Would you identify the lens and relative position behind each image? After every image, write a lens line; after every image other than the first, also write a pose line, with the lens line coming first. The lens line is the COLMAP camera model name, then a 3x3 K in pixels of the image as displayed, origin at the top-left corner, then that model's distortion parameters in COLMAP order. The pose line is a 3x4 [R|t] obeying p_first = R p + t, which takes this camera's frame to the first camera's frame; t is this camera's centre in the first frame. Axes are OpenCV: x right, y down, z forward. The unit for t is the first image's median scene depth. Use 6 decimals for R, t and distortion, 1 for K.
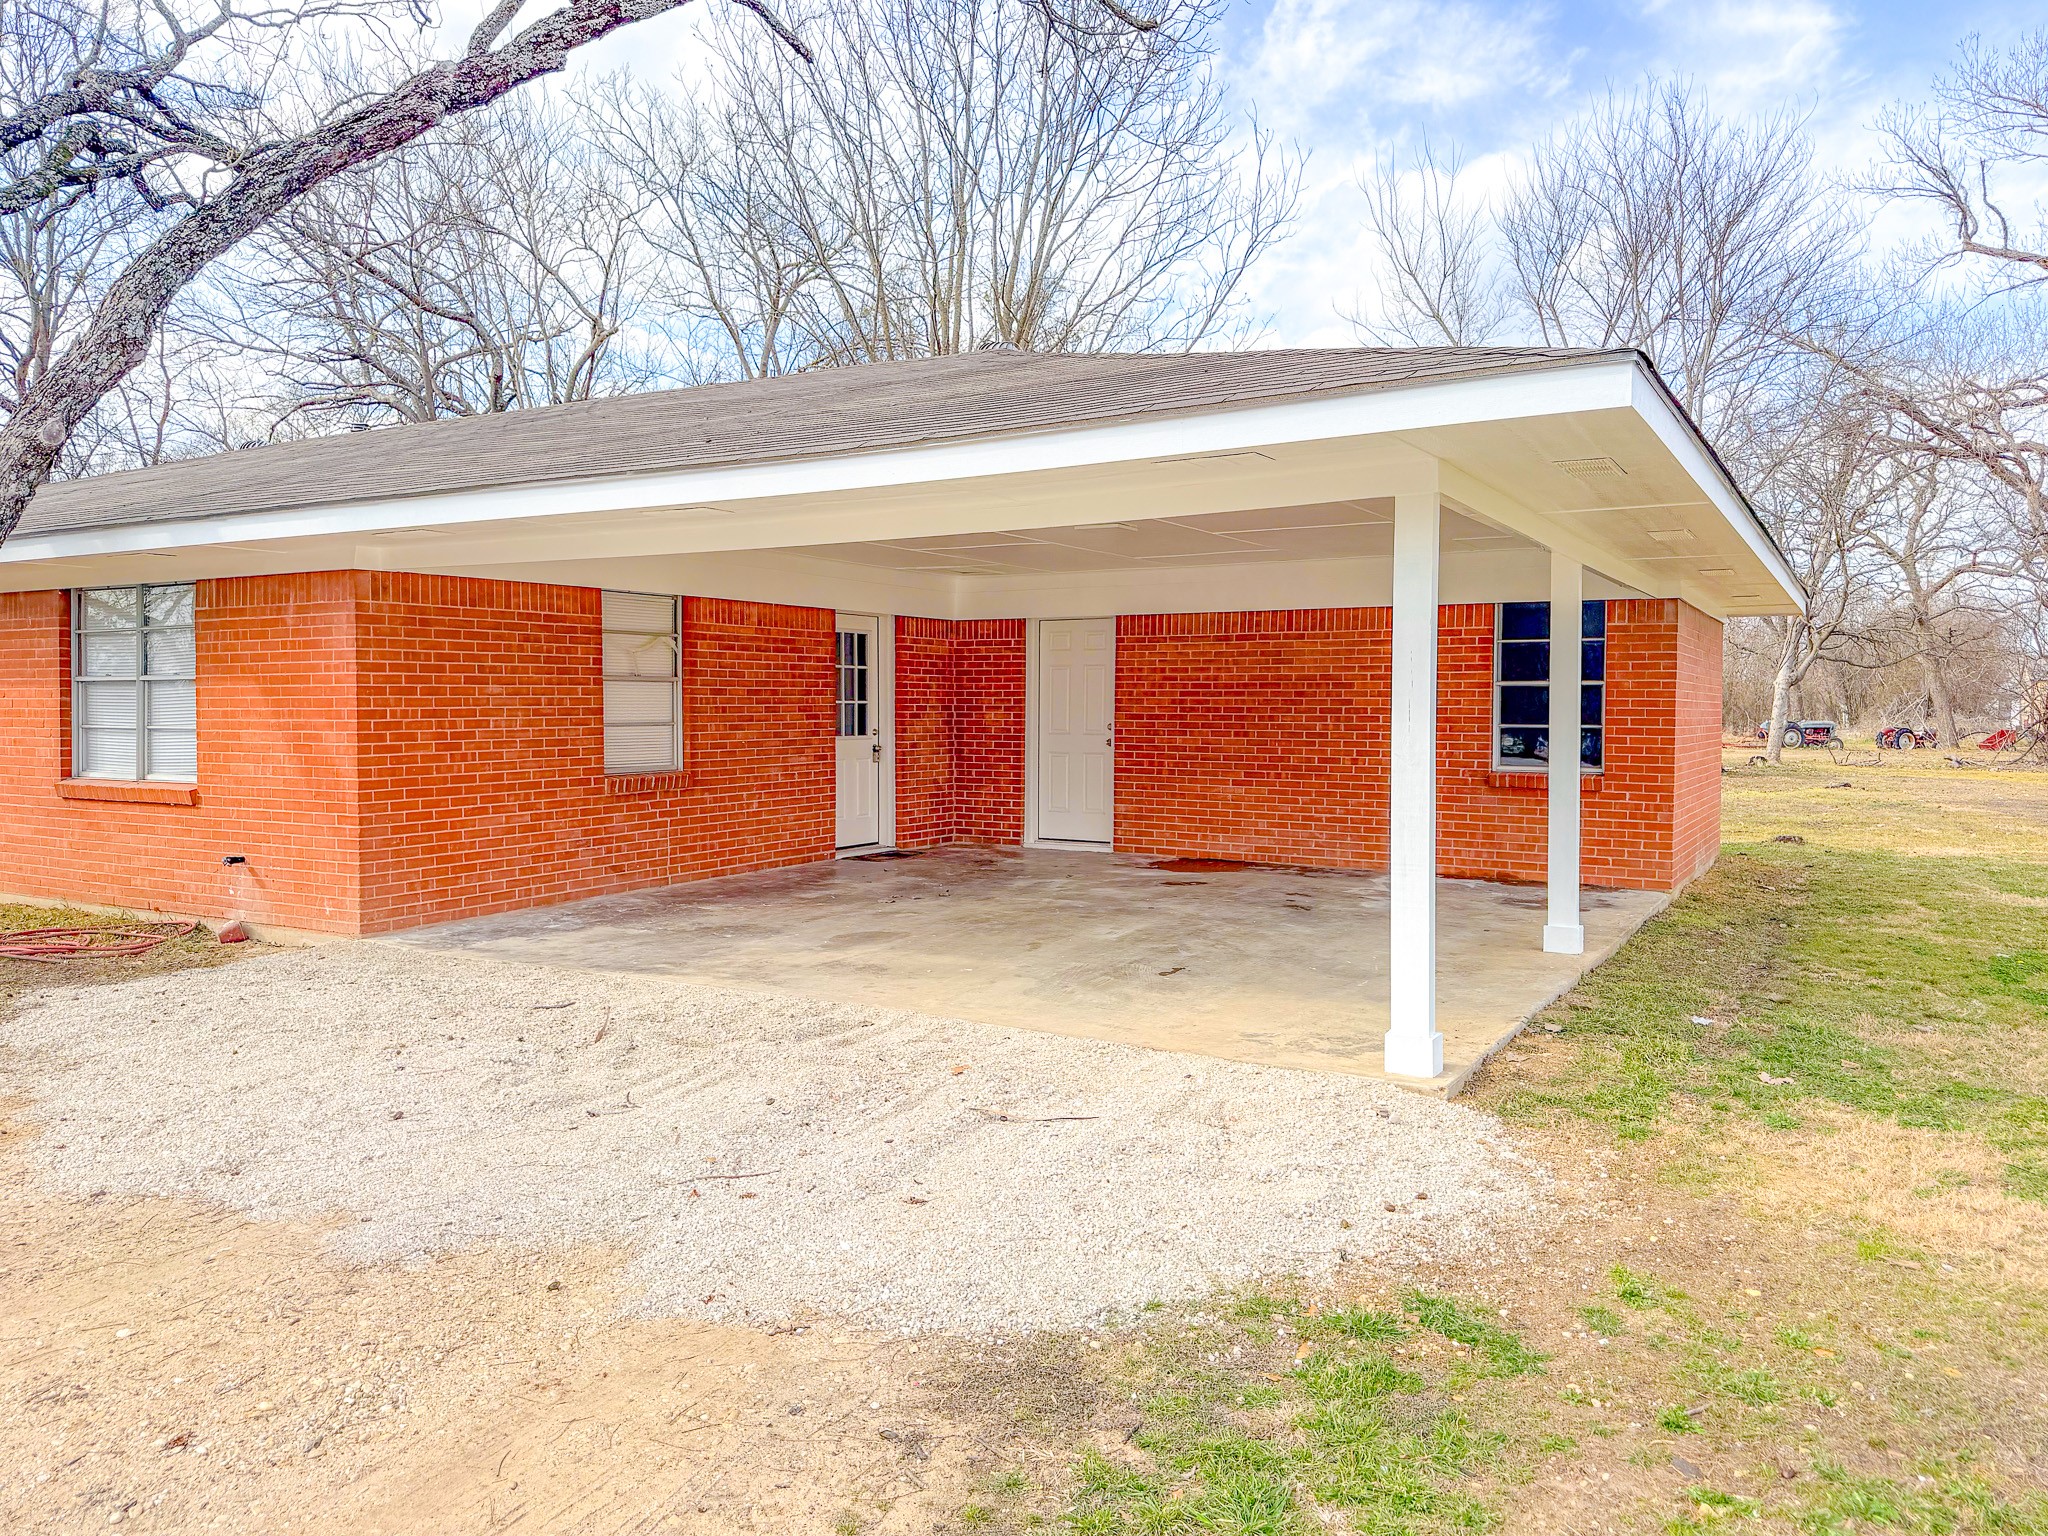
lens RADIAL K [[1583.4, 0, 1017.3], [0, 1583.4, 722.8], [0, 0, 1]] dist [0.079014, -0.108745]
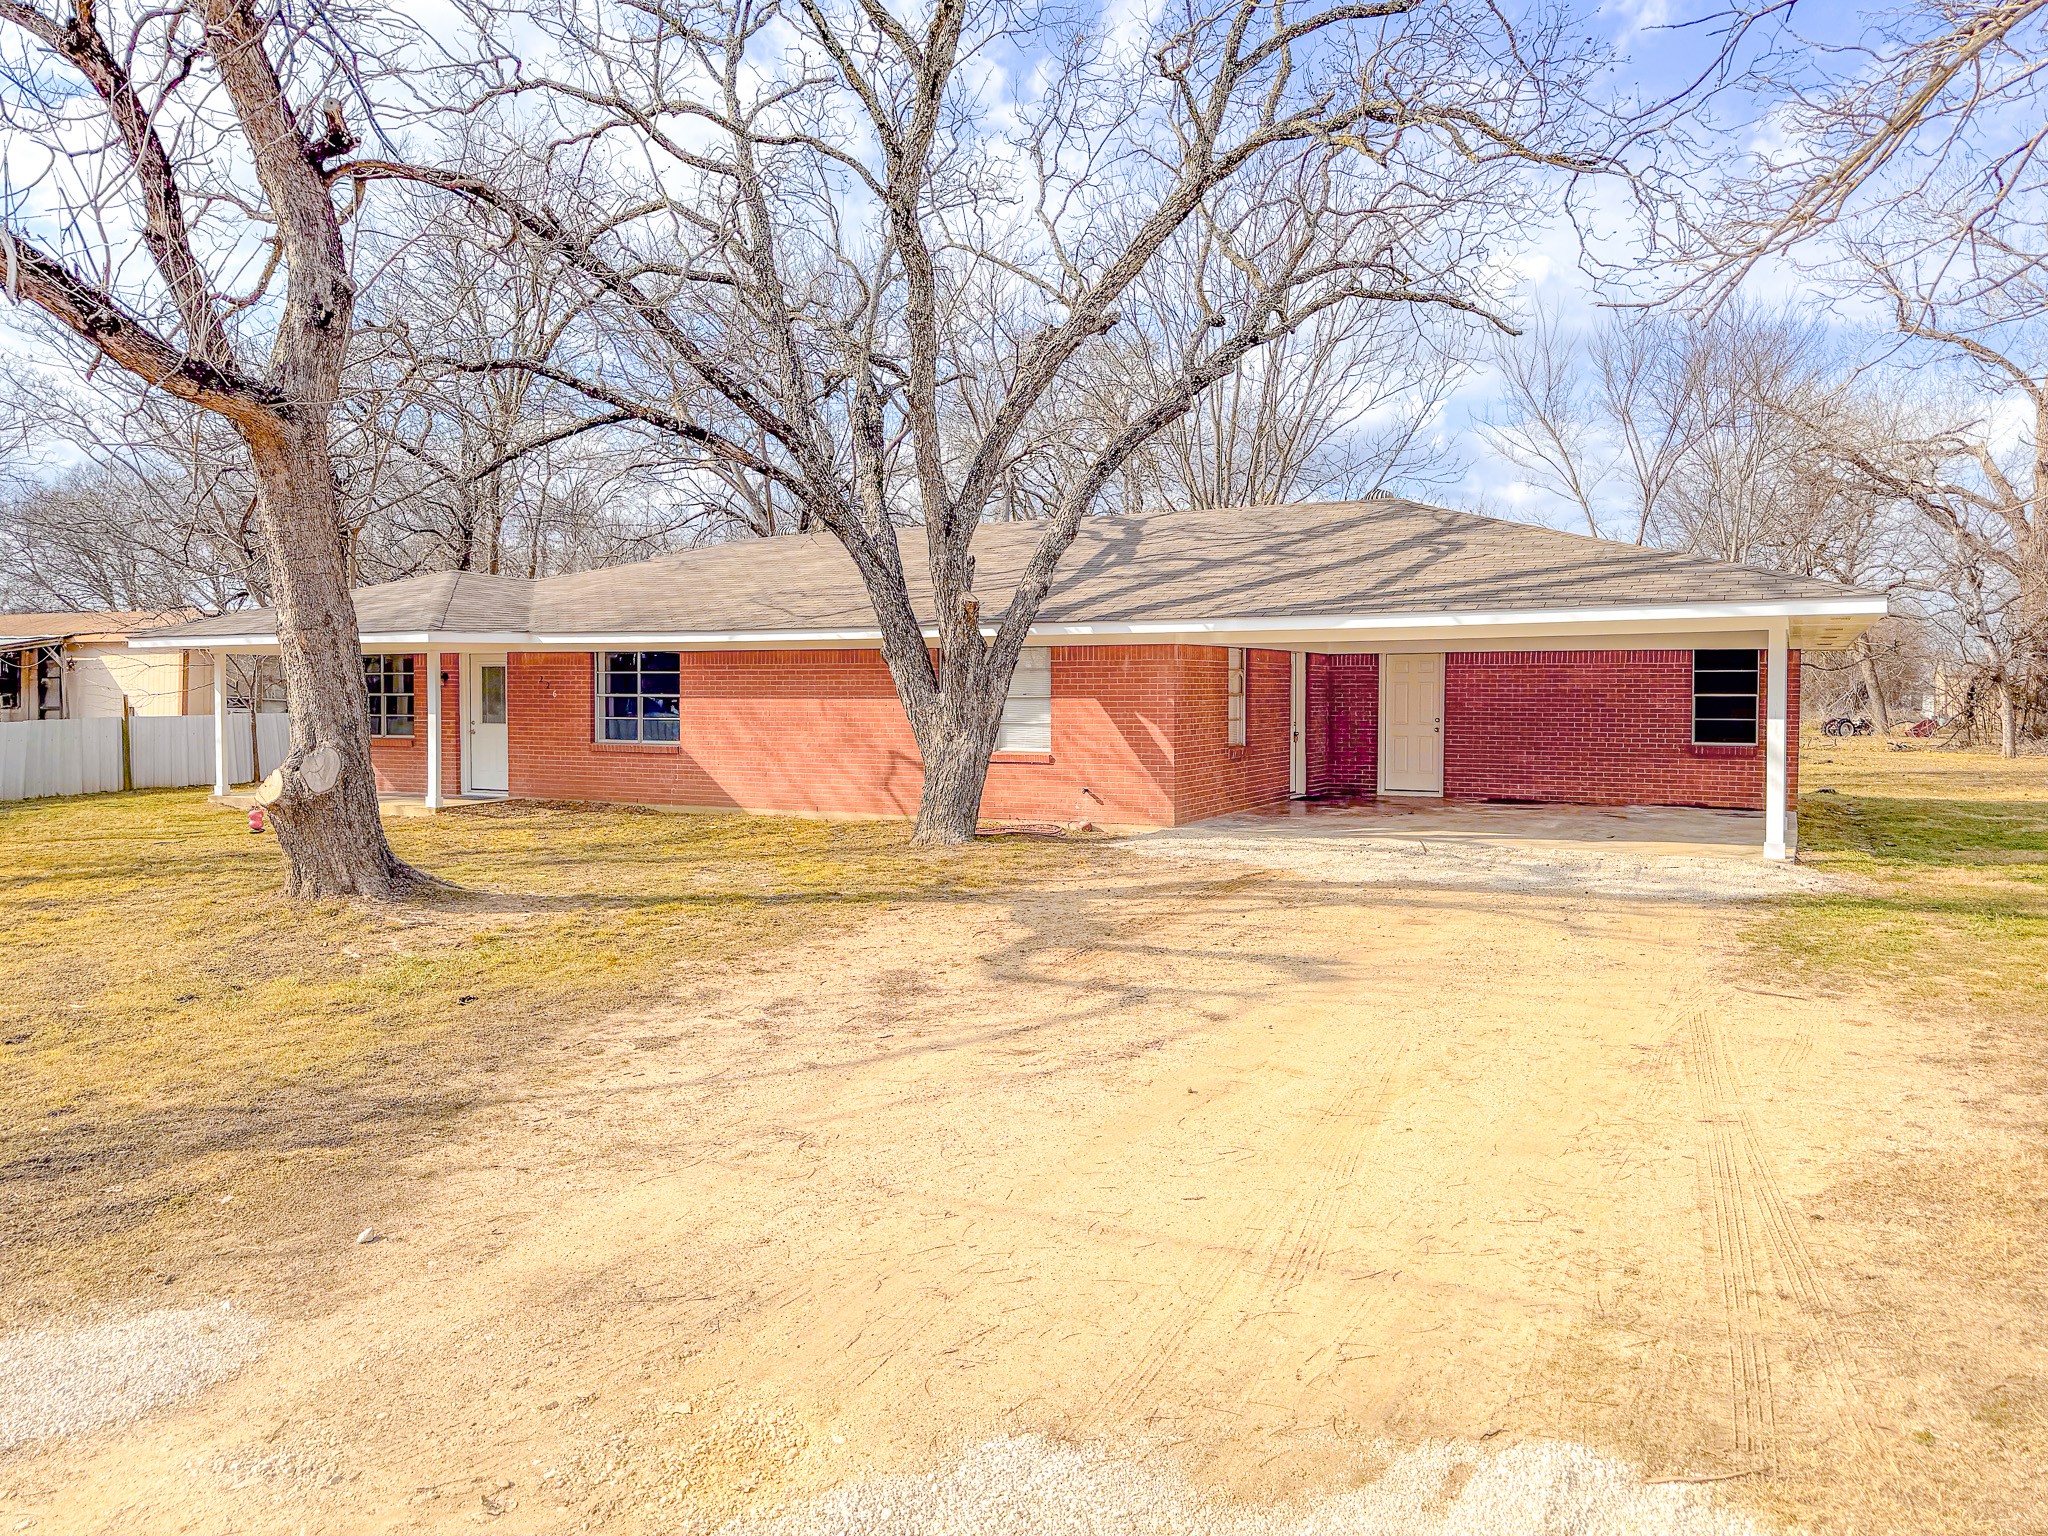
lens RADIAL K [[1583.4, 0, 1017.3], [0, 1583.4, 722.8], [0, 0, 1]] dist [0.079014, -0.108745]
pose [[0.998886, -0.005004, 0.046928, -0.215257], [0.004839, 0.999982, 0.003618, -0.001457], [-0.046945, -0.003387, 0.998892, -0.294679]]
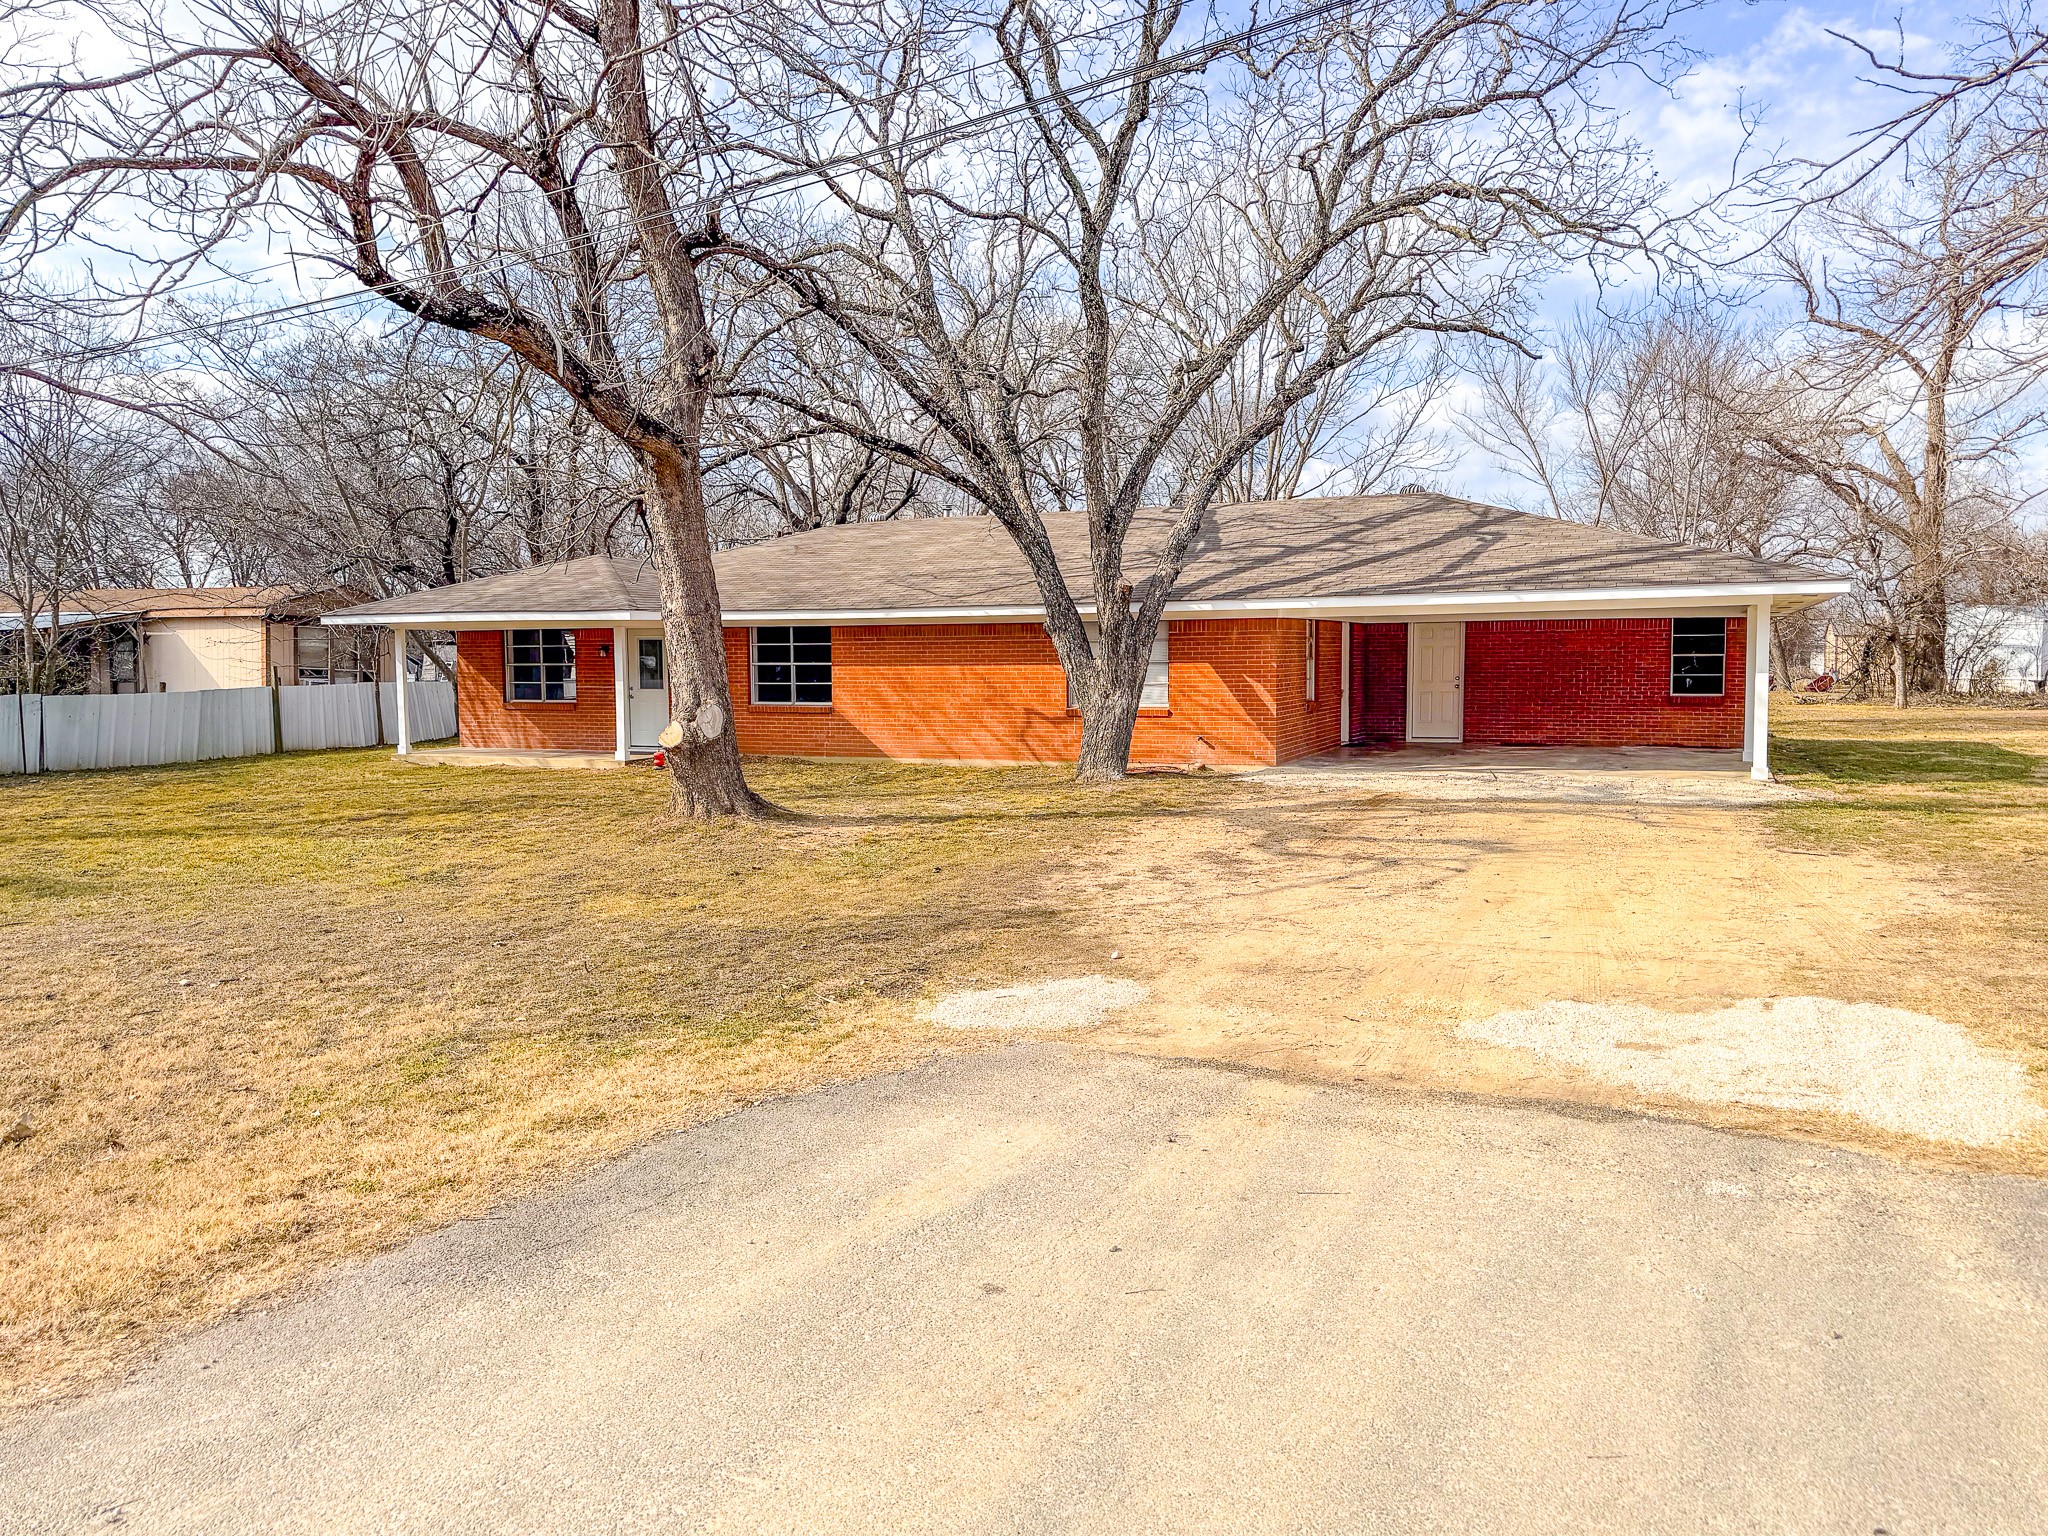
lens RADIAL K [[1590.8, 0, 1024.0], [0, 1590.8, 768.0], [0, 0, 1]] dist [0.079875, -0.126784]
pose [[0.993656, -0.020101, 0.110651, -0.329480], [0.014227, 0.998460, 0.053619, -0.000403], [-0.111558, -0.051705, 0.992412, -0.427739]]
